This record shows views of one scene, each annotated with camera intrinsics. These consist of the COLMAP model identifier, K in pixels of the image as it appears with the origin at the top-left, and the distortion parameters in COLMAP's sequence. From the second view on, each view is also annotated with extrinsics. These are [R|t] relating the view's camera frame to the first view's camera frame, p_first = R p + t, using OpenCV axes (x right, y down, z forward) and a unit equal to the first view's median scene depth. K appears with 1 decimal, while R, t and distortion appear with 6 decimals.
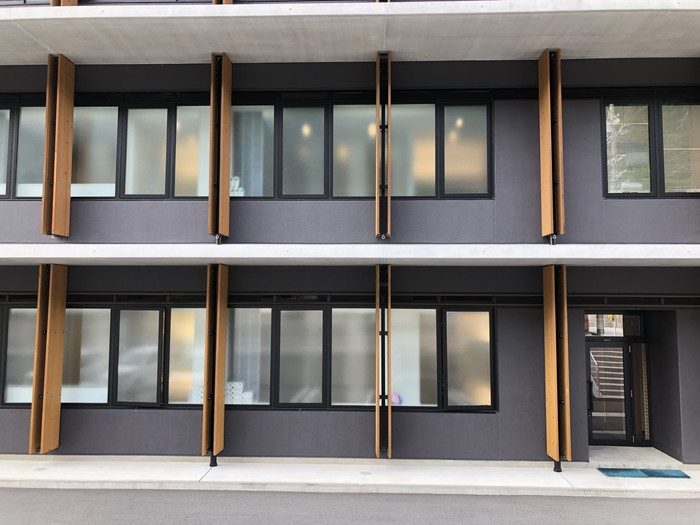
lens RADIAL K [[382.2, 0, 350.0], [0, 382.2, 262.5], [0, 0, 1]] dist [0.000372, -0.000289]
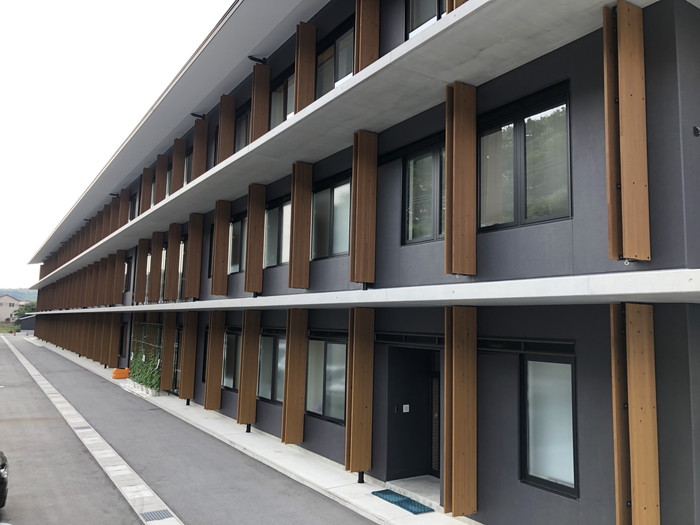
lens RADIAL K [[558.1, 0, 350.0], [0, 558.1, 262.5], [0, 0, 1]] dist [0.008386, 0.003553]
pose [[0.582063, -0.077781, -0.809415, 0.947221], [0.023920, 0.996622, -0.078570, 0.000854], [0.812792, 0.026371, 0.581957, -0.031102]]
